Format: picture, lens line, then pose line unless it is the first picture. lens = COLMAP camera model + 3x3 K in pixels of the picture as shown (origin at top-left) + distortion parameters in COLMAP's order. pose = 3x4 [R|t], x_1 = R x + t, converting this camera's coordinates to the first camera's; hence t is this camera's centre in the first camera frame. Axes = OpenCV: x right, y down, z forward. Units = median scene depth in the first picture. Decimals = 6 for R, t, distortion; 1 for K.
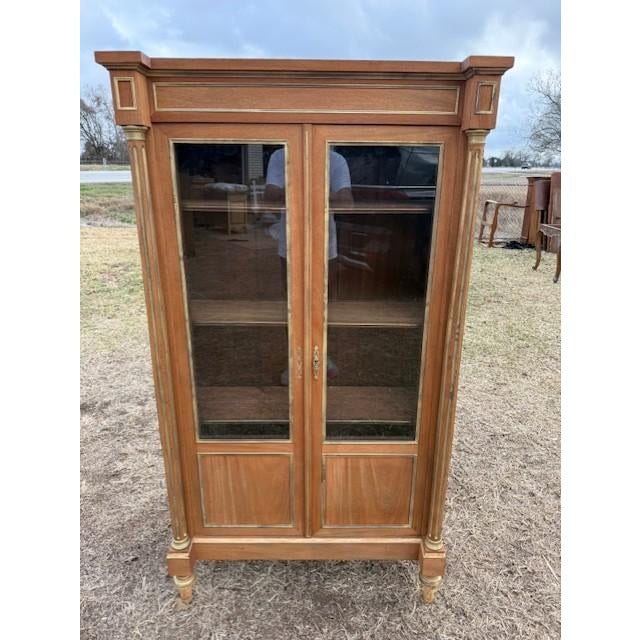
lens RADIAL K [[450.8, 0, 323.7], [0, 450.8, 320.8], [0, 0, 1]] dist [-0.001994, 0.000051]
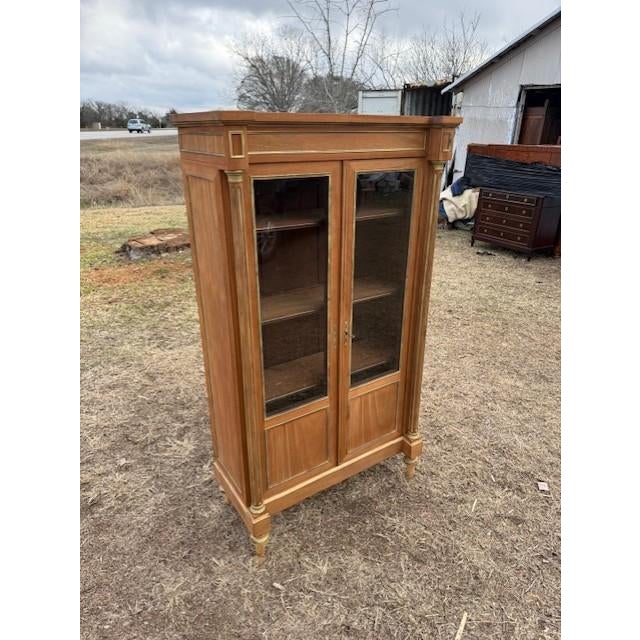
lens RADIAL K [[449.3, 0, 320.0], [0, 449.3, 317.9], [0, 0, 1]] dist [0.004359, -0.005568]
pose [[0.841067, -0.214305, 0.496669, -0.640413], [0.178198, 0.976691, 0.119664, -0.107545], [-0.510737, -0.012140, 0.859651, -0.096657]]
